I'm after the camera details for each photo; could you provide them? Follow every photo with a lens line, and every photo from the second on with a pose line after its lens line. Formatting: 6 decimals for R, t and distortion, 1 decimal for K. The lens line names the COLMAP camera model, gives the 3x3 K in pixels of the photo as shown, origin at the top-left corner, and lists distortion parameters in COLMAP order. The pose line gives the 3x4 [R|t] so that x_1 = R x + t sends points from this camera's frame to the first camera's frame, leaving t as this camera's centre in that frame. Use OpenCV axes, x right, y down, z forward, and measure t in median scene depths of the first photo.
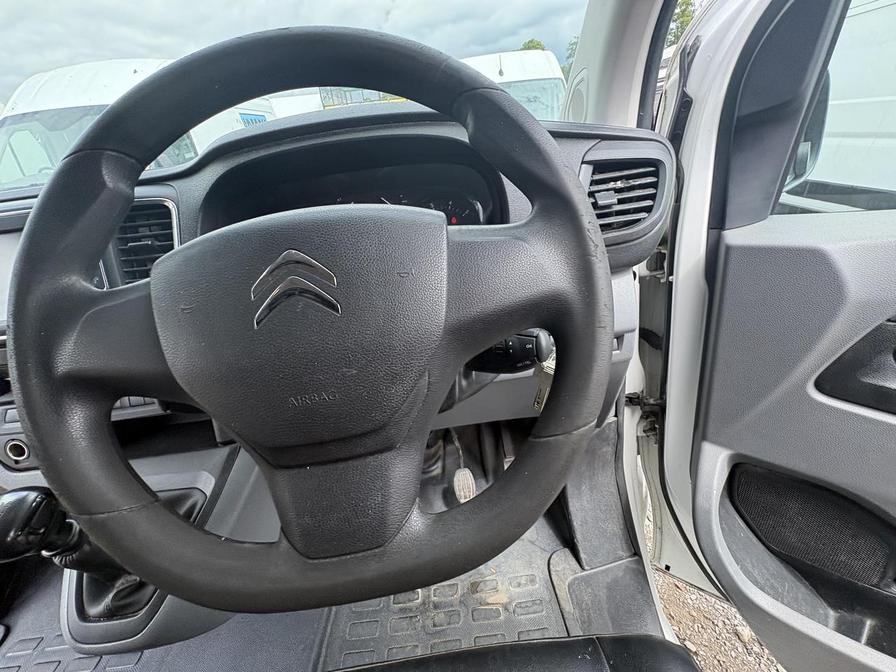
lens RADIAL K [[359.7, 0, 448.0], [0, 359.7, 335.4], [0, 0, 1]] dist [0.000119, 0.000592]
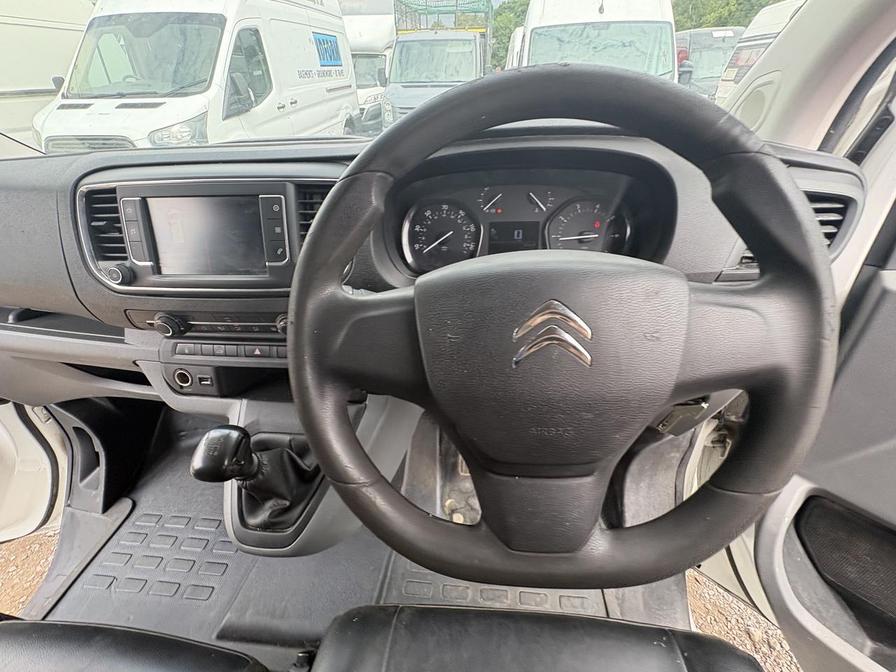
lens RADIAL K [[359.7, 0, 449.4], [0, 359.7, 337.4], [0, 0, 1]] dist [0.000119, 0.000592]
pose [[0.984837, 0.155649, -0.076610, -0.193200], [-0.144287, 0.980088, 0.136414, -0.068295], [0.096317, -0.123292, 0.987685, -0.041115]]
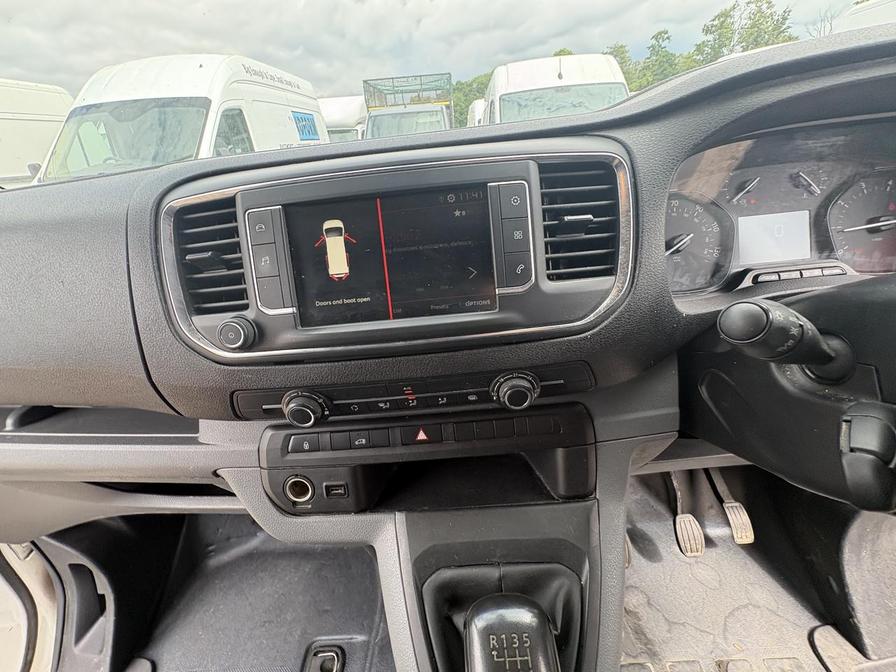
lens RADIAL K [[359.7, 0, 448.2], [0, 359.7, 339.4], [0, 0, 1]] dist [0.000119, 0.000592]
pose [[0.998059, 0.049202, -0.038164, -0.616464], [-0.049426, 0.998766, -0.004951, -0.005448], [0.037873, 0.006828, 0.999259, 0.179633]]
